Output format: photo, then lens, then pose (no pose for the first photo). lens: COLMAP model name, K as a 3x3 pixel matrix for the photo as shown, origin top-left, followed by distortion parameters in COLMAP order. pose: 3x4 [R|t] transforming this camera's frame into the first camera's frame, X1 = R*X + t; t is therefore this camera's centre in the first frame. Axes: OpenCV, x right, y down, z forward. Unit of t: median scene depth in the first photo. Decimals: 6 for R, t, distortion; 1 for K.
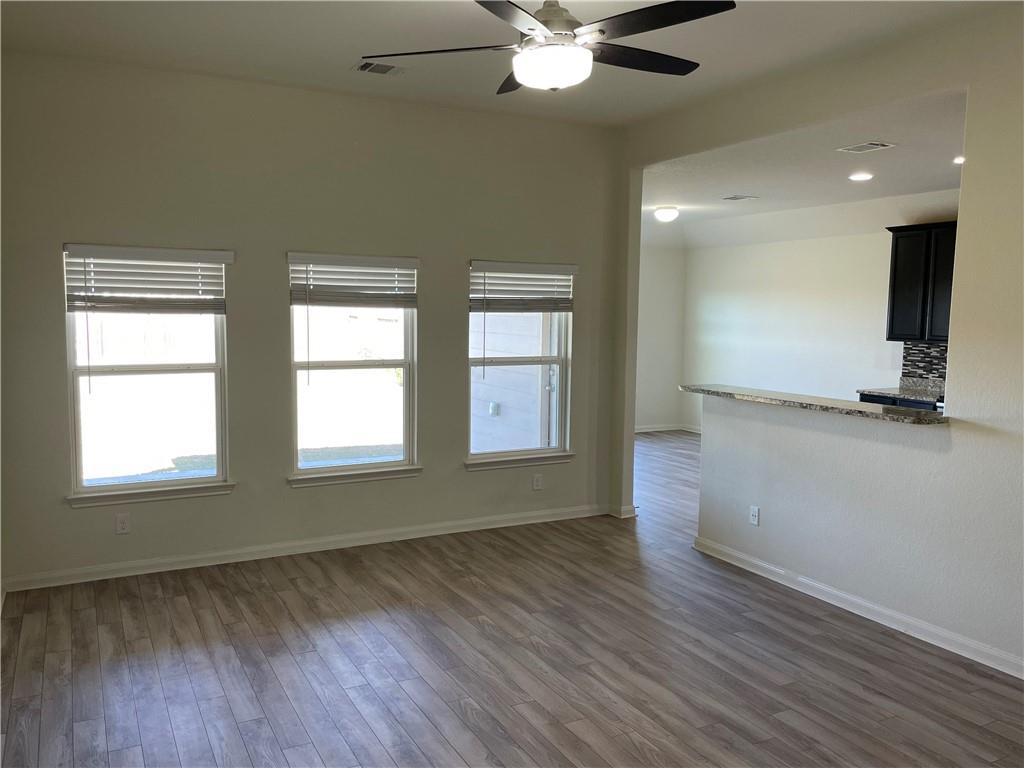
lens RADIAL K [[843.1, 0, 510.3], [0, 843.1, 385.7], [0, 0, 1]] dist [0.054731, -0.043082]
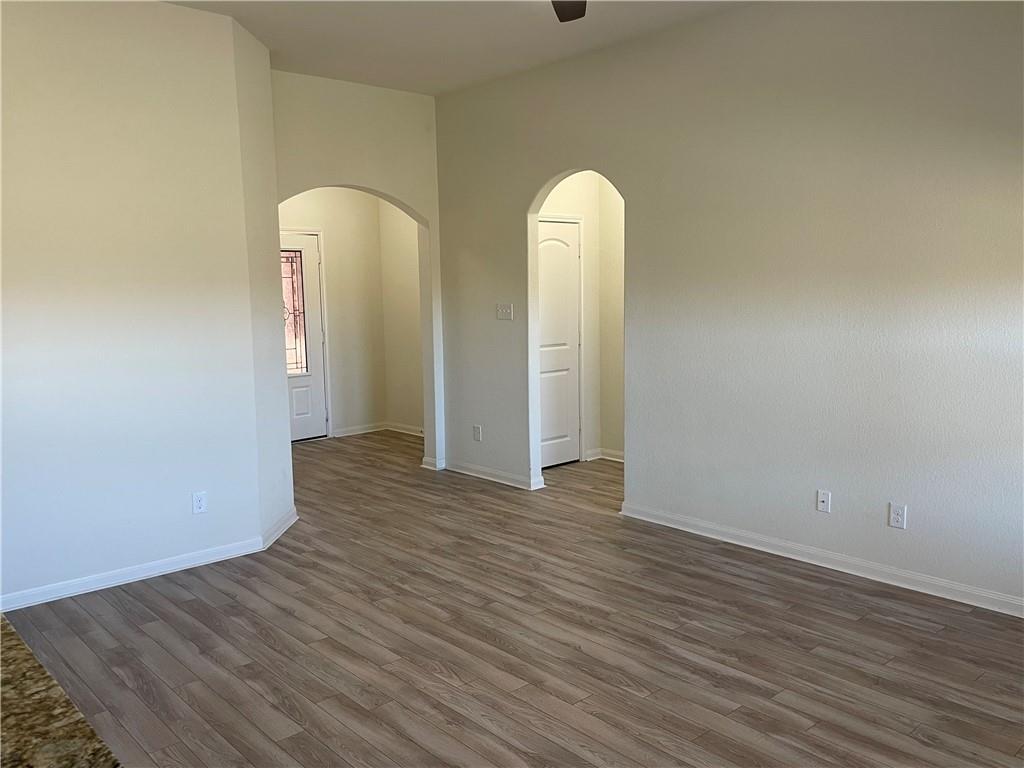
lens RADIAL K [[843.1, 0, 504.8], [0, 843.1, 384.0], [0, 0, 1]] dist [0.054731, -0.043082]
pose [[-0.968990, 0.036323, -0.244417, 0.300242], [-0.016267, 0.977615, 0.209774, -0.138002], [0.246565, 0.207245, -0.946708, 1.750169]]
